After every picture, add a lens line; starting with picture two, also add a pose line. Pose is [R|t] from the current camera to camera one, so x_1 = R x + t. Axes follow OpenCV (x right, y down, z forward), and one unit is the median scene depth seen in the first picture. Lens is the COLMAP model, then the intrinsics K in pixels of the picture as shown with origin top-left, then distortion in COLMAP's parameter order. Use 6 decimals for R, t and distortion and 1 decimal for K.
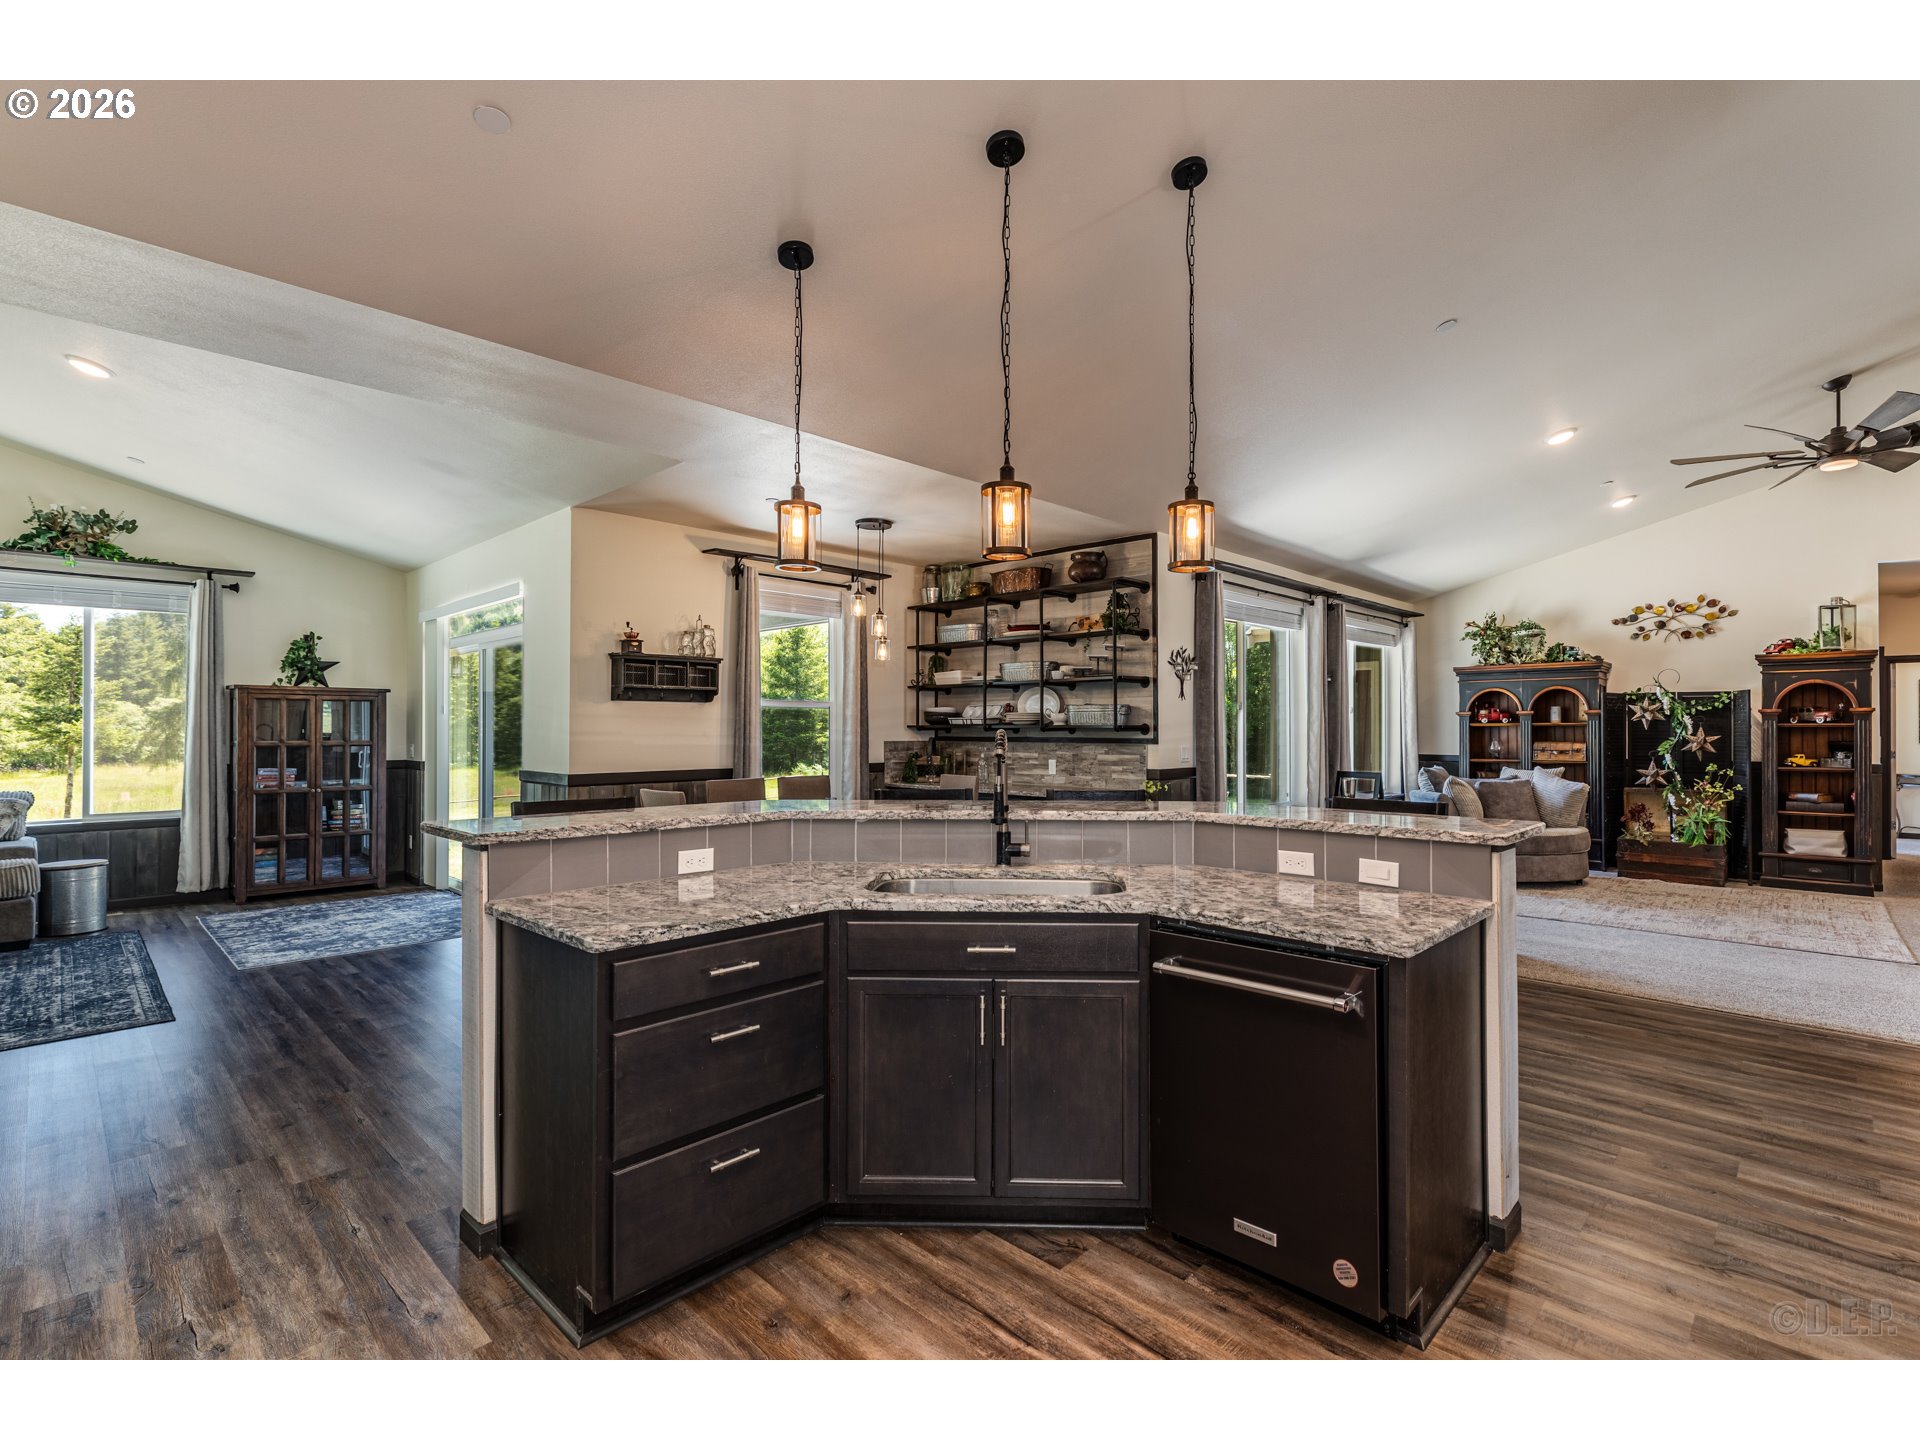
lens RADIAL K [[895.7, 0, 1019.8], [0, 895.7, 719.7], [0, 0, 1]] dist [-0.004019, 0.000963]
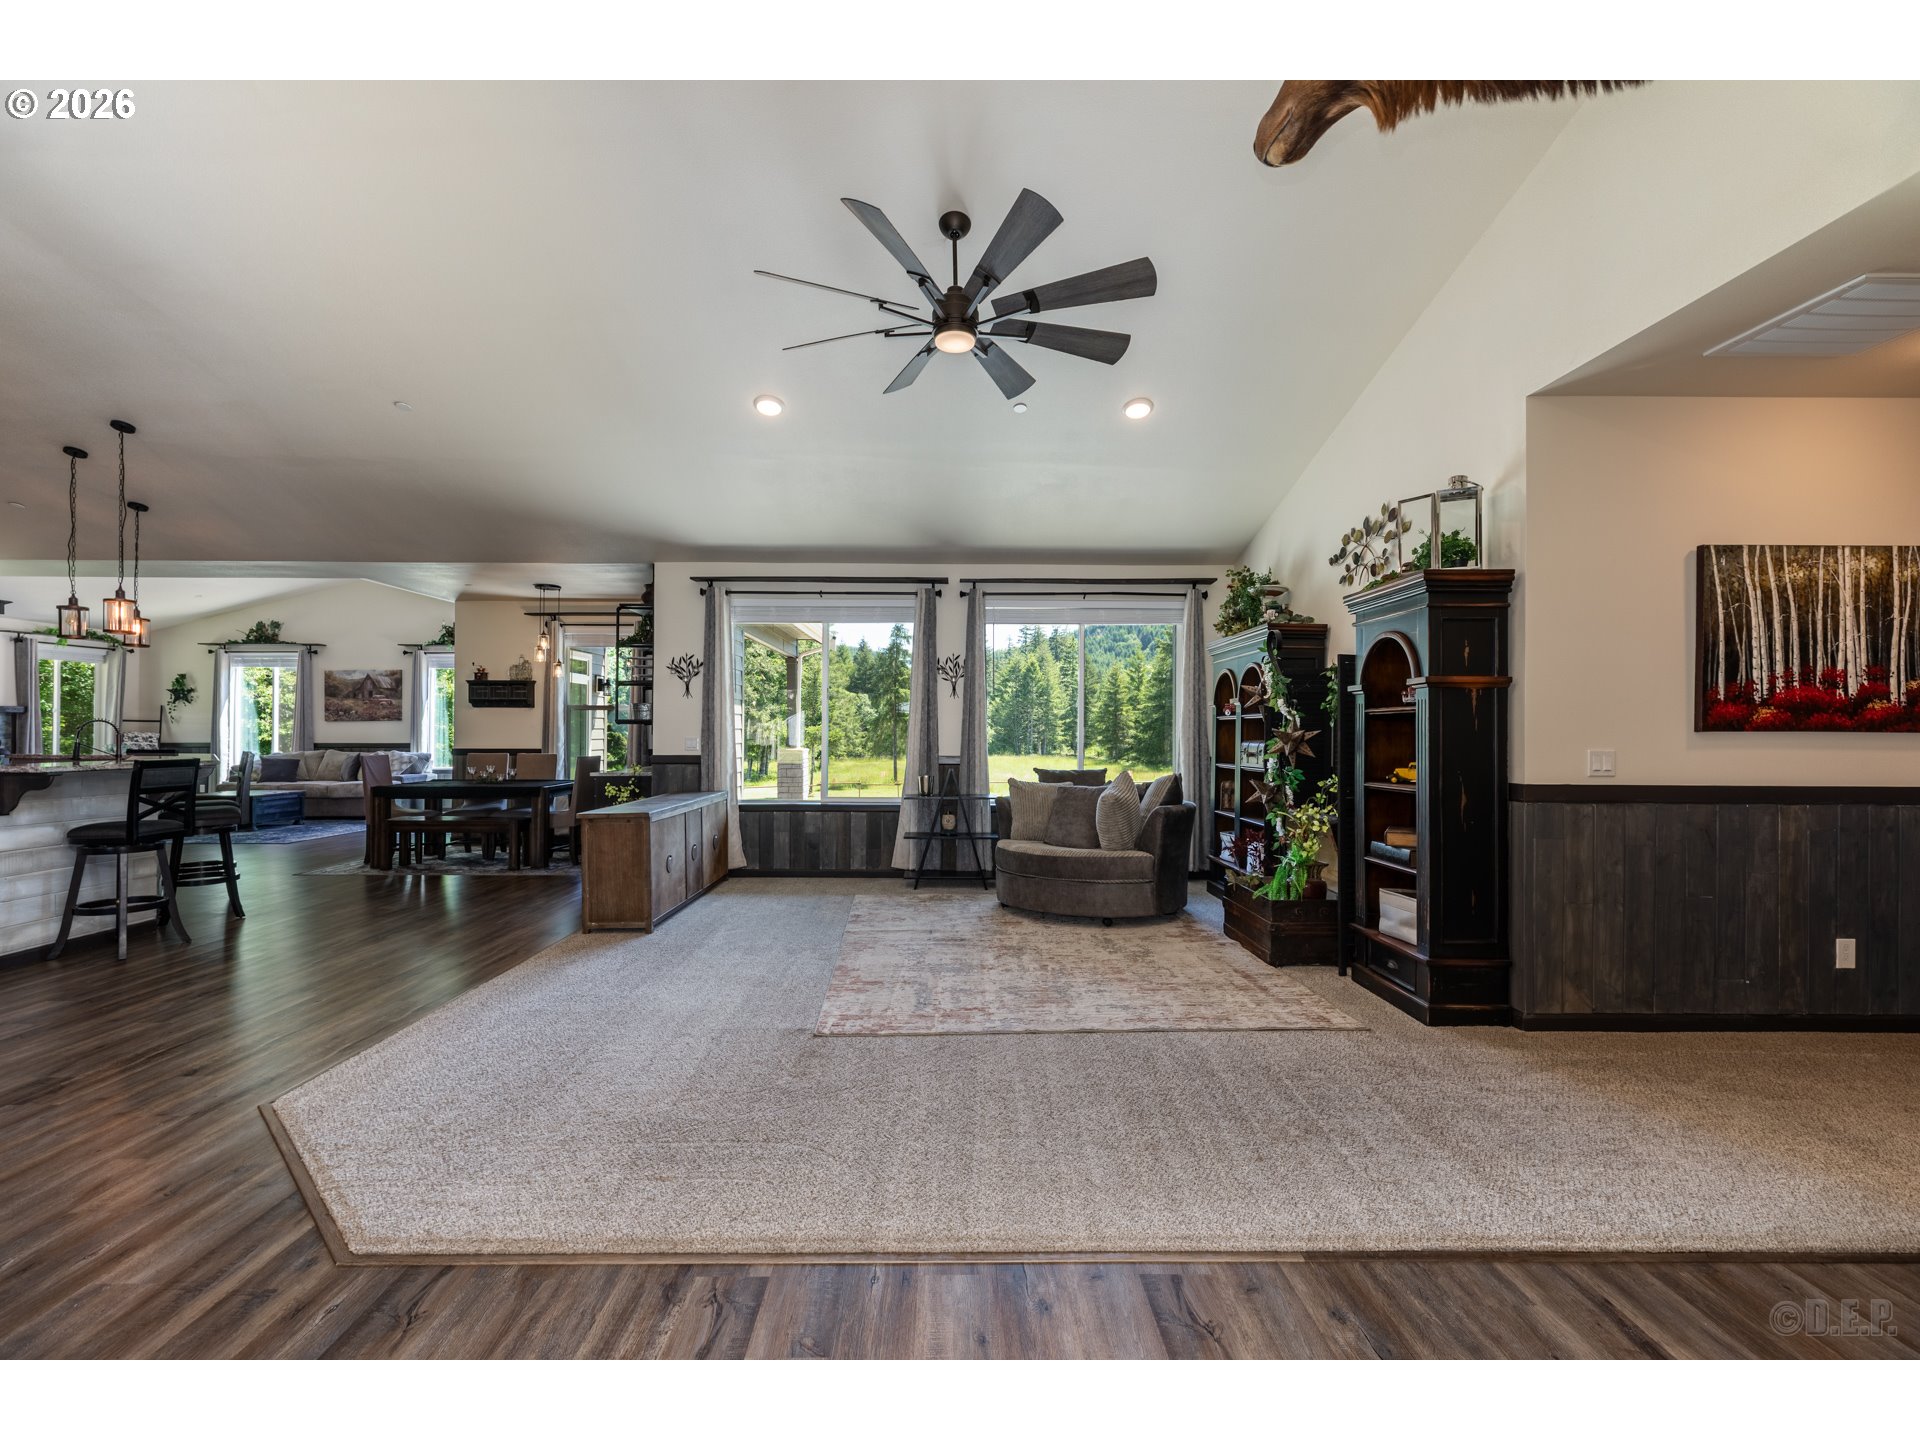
lens RADIAL K [[861.5, 0, 956.4], [0, 861.5, 729.0], [0, 0, 1]] dist [0.001419, -0.000209]
pose [[0.684910, -0.002056, -0.728625, 1.046452], [0.003731, 0.999993, 0.000685, 0.015703], [0.728618, -0.003188, 0.684912, 0.395139]]
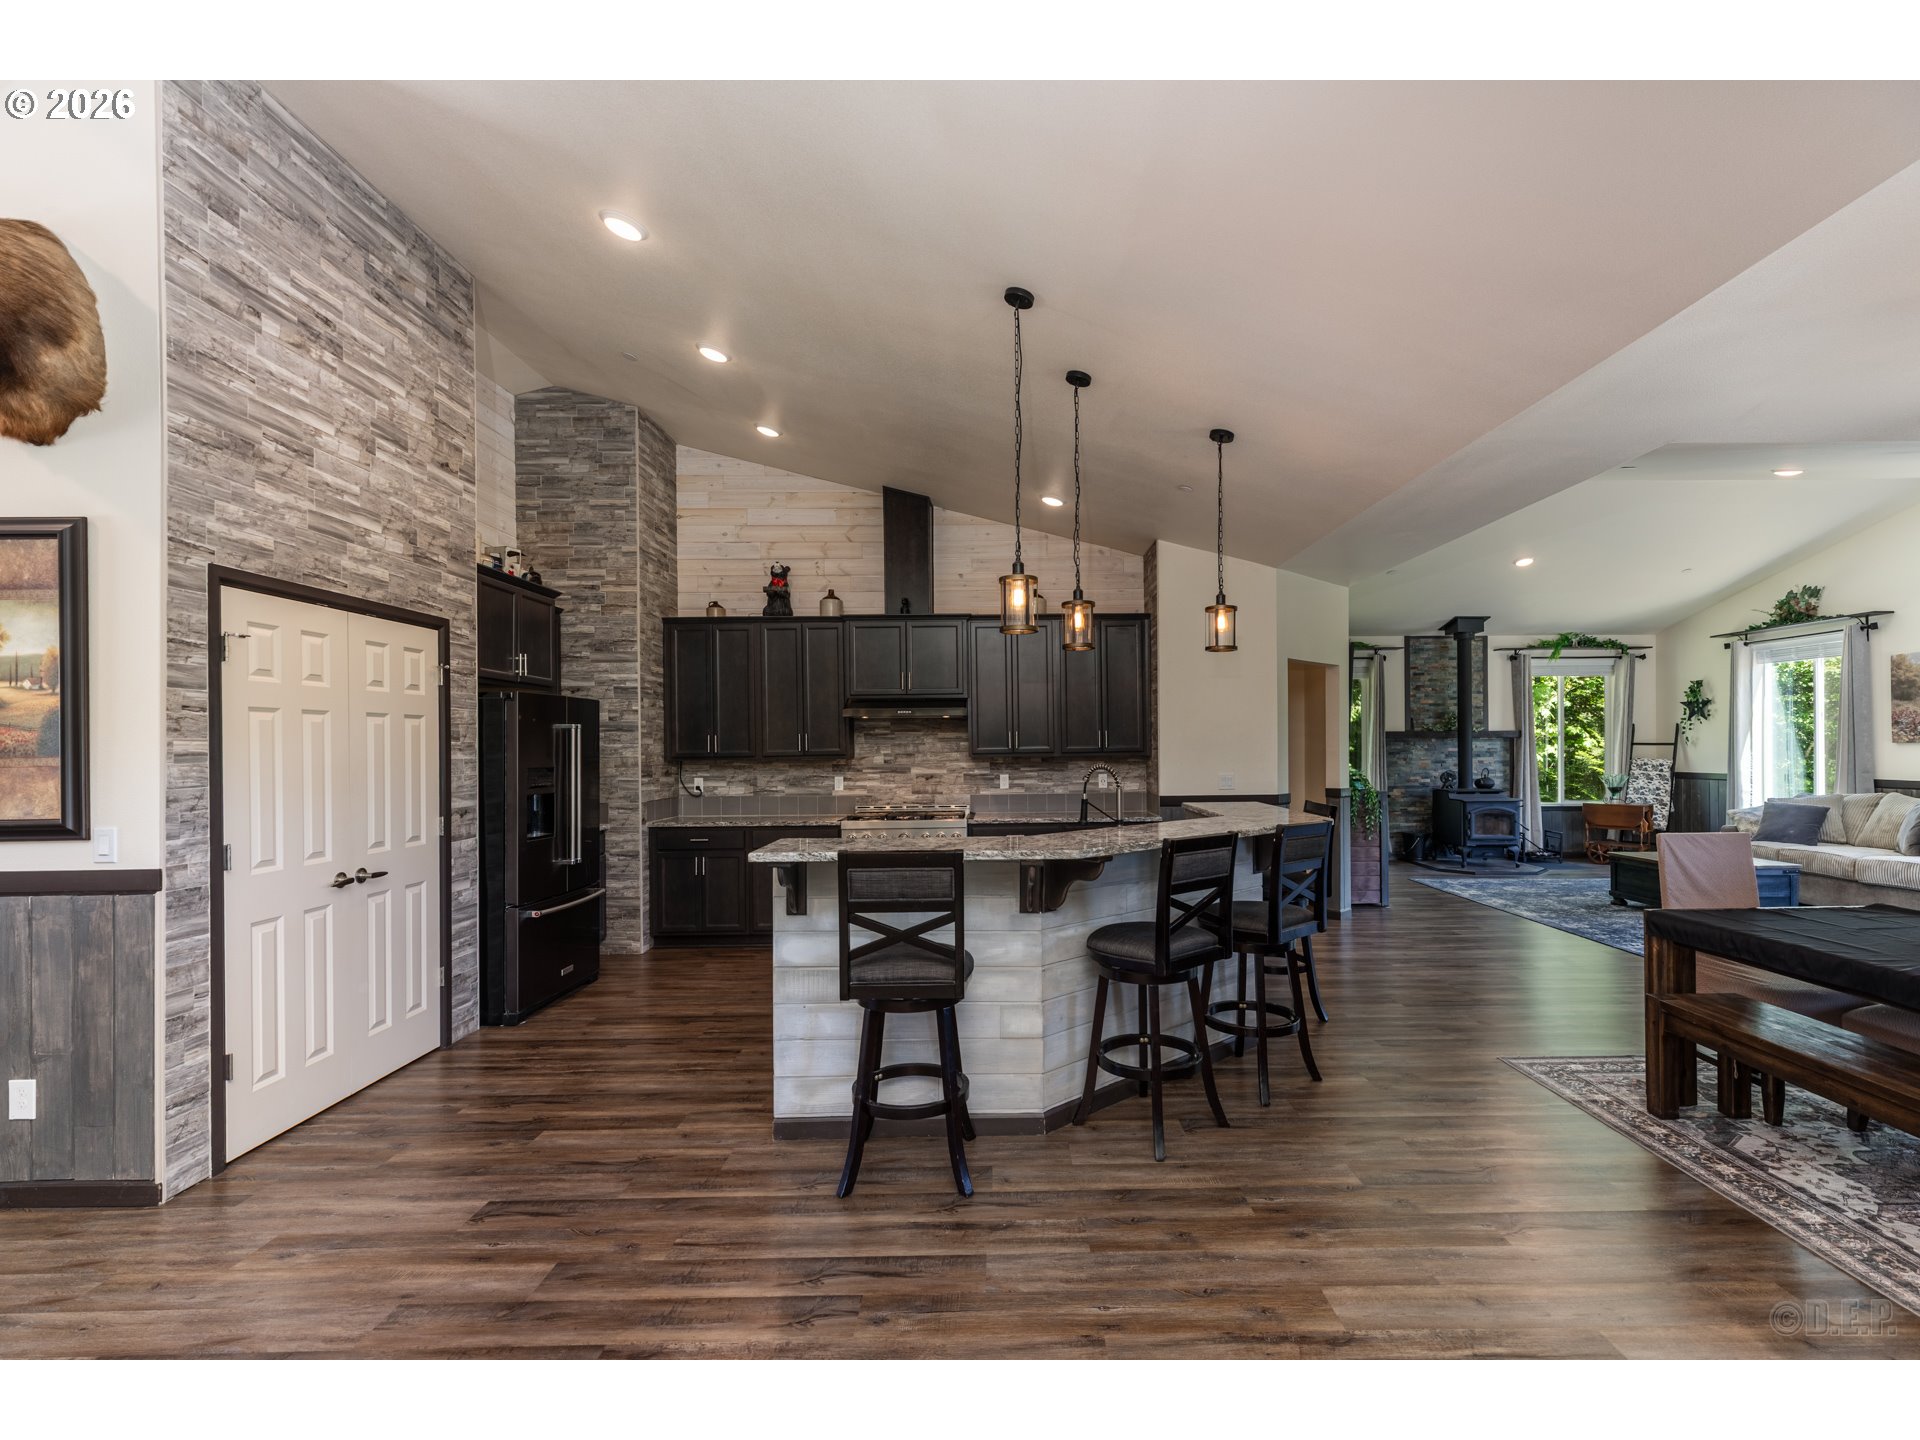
lens RADIAL K [[879.7, 0, 973.9], [0, 879.7, 738.4], [0, 0, 1]] dist [0.004945, 0.000307]
pose [[-0.737911, -0.001297, -0.674897, 0.409238], [0.011267, 0.999835, -0.014240, -0.005848], [0.674804, -0.018112, -0.737775, 0.690299]]
